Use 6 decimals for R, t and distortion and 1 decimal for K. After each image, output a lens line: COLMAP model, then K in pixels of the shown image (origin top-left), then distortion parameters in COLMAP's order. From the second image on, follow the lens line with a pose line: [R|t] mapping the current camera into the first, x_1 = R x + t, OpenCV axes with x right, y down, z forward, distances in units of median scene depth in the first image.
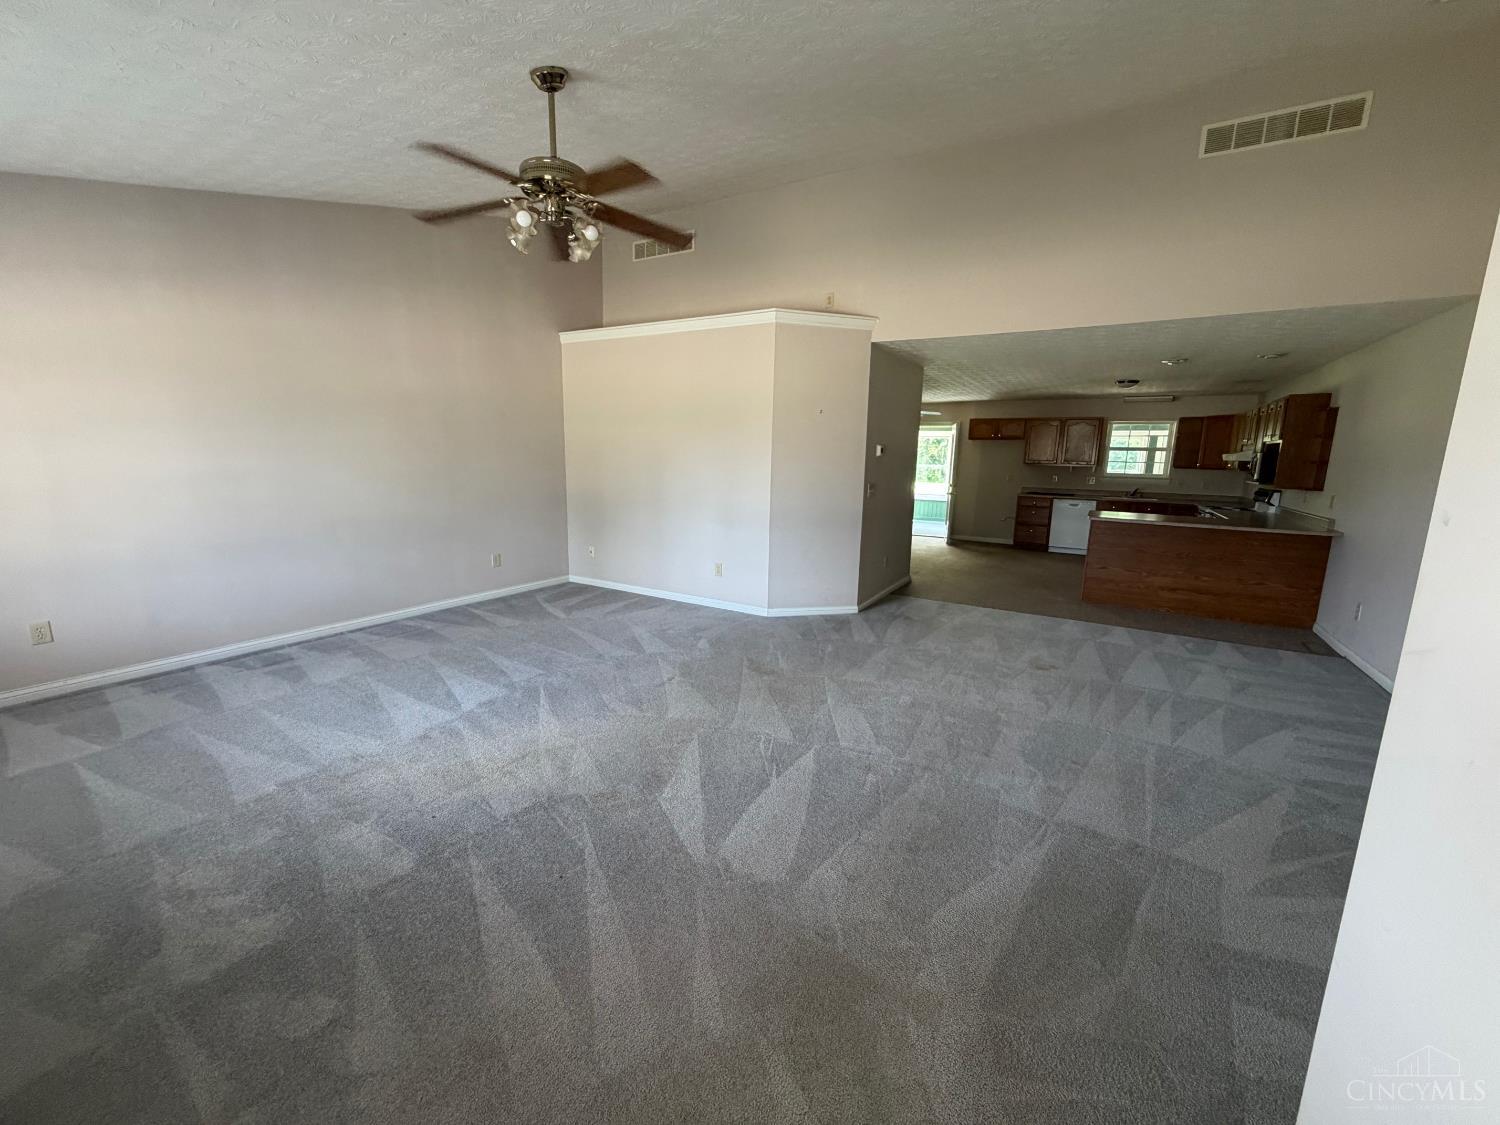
lens RADIAL K [[599.8, 0, 750.0], [0, 599.8, 562.5], [0, 0, 1]] dist [-0.000971, -0.000381]
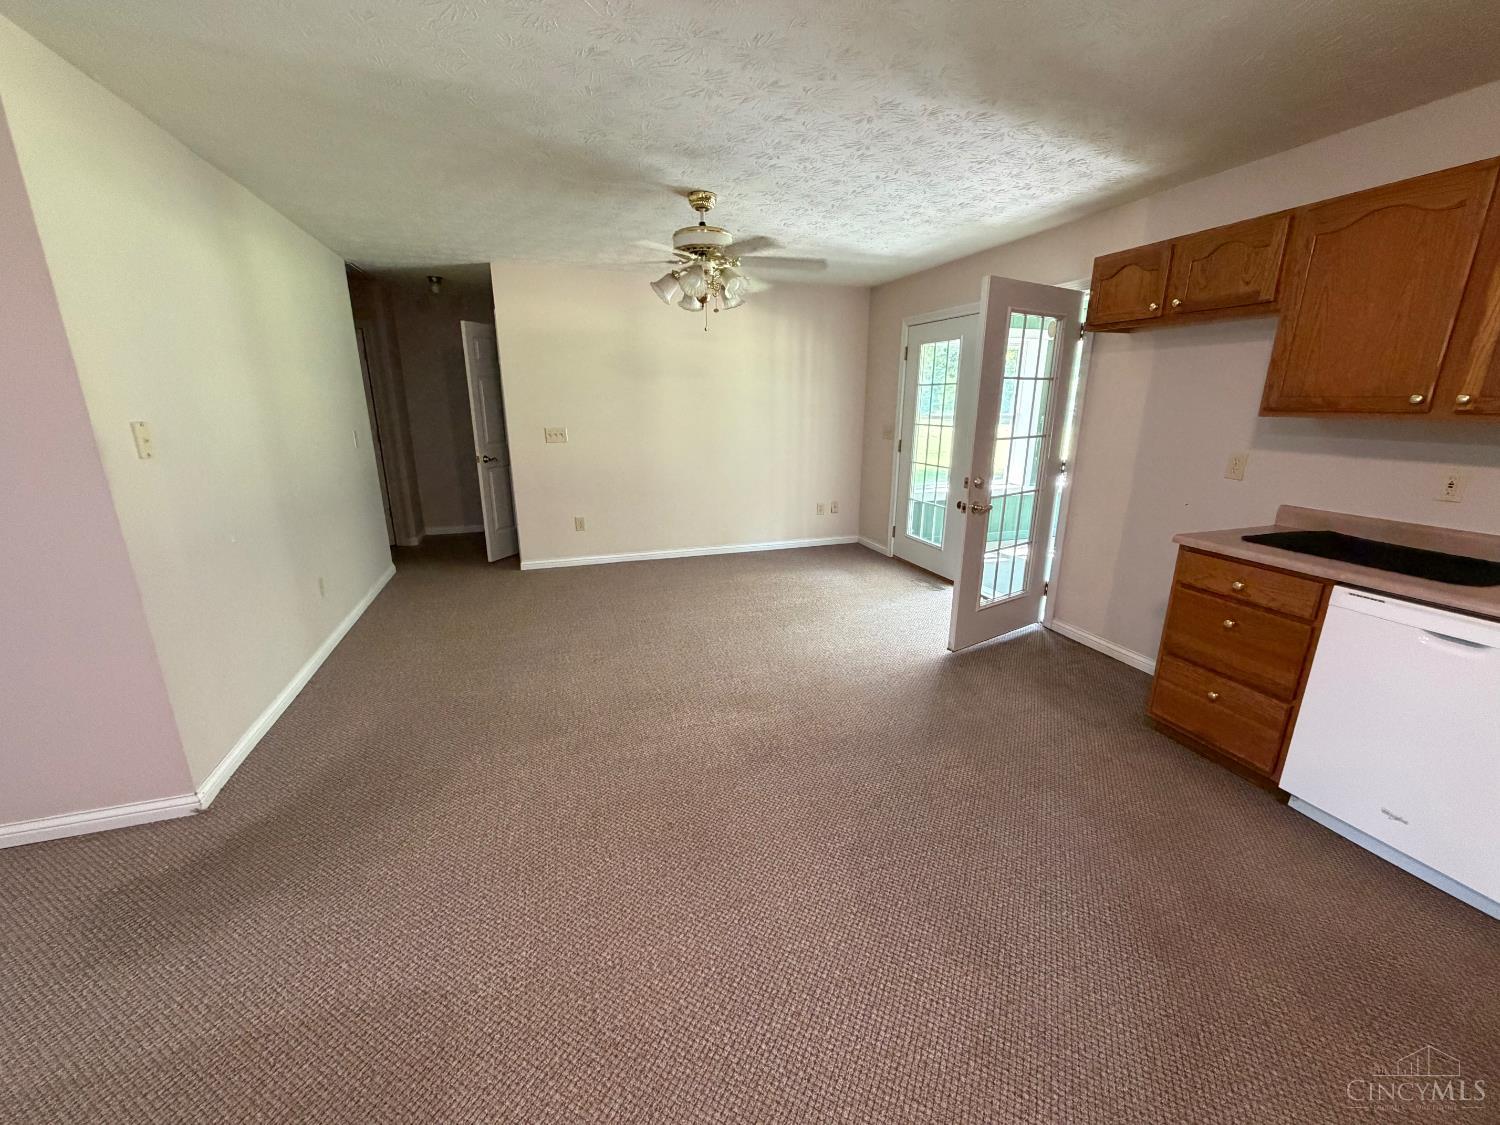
lens RADIAL K [[595.8, 0, 750.0], [0, 595.8, 562.5], [0, 0, 1]] dist [-0.000176, -0.000083]
pose [[0.757390, 0.152148, -0.634989, 0.492748], [-0.099074, 0.987992, 0.118559, -0.120116], [0.645402, -0.026885, 0.763370, 0.728236]]
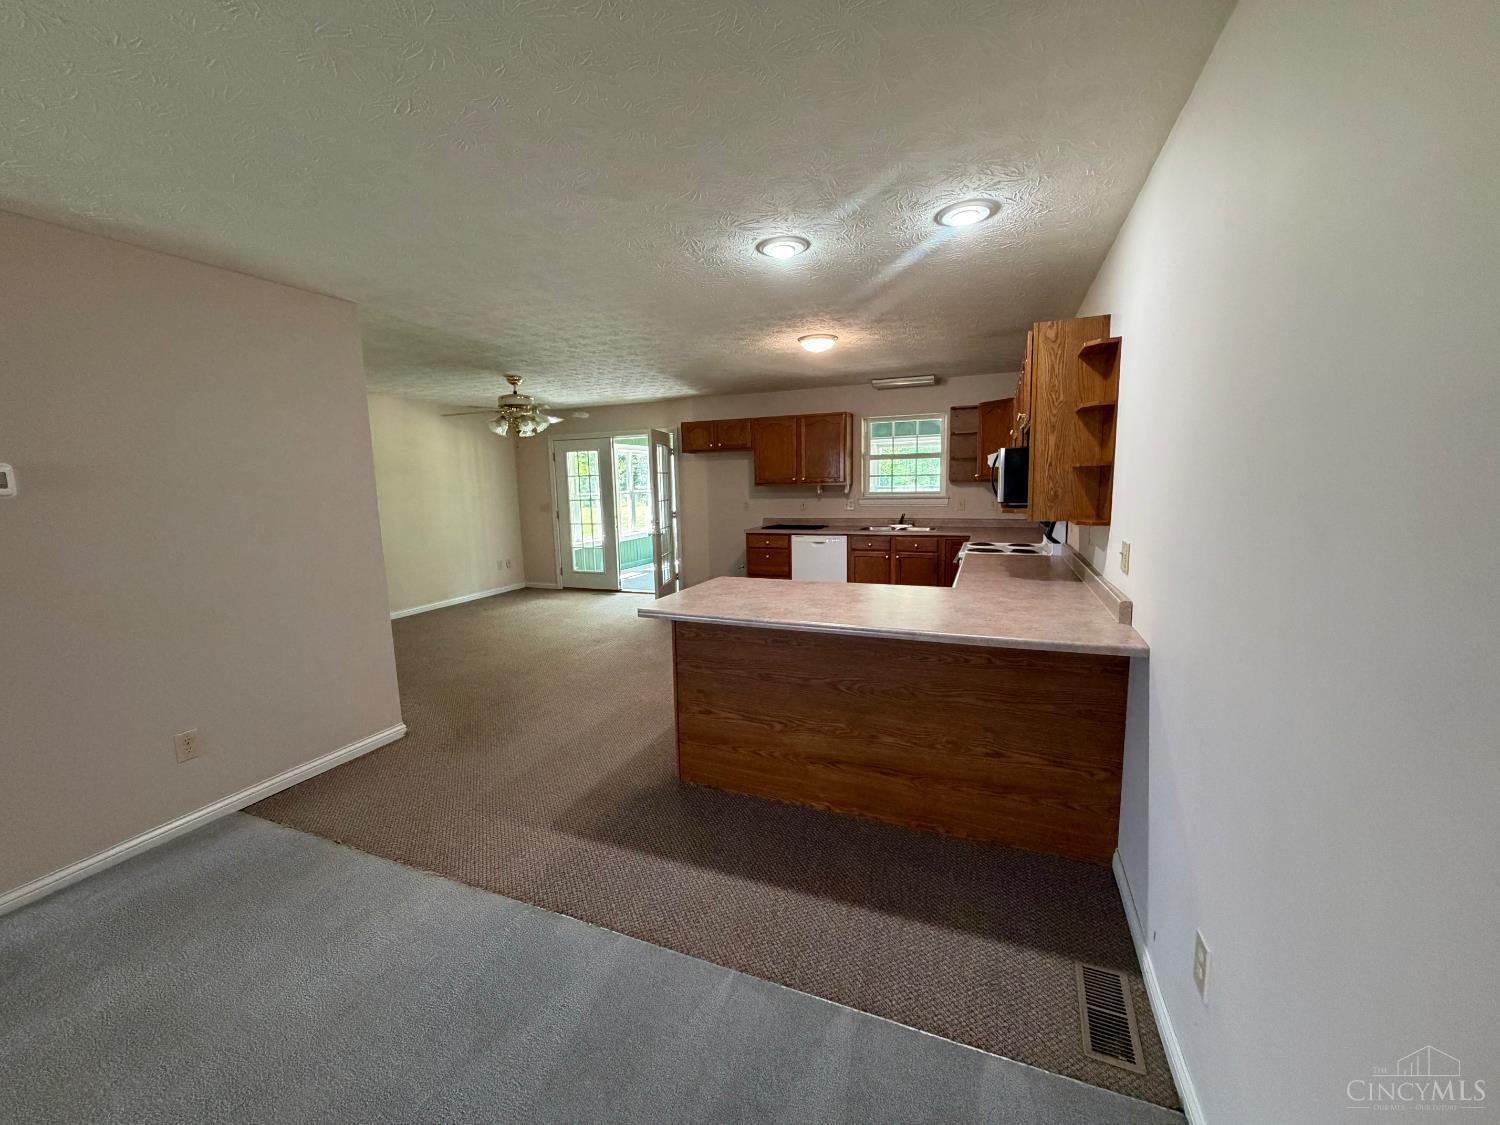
lens RADIAL K [[599.8, 0, 750.0], [0, 599.8, 562.5], [0, 0, 1]] dist [-0.000971, -0.000381]
pose [[0.987356, -0.065364, 0.144412, 0.369535], [0.071241, 0.996813, -0.035902, -0.056043], [-0.141605, 0.045736, 0.988866, 0.353892]]
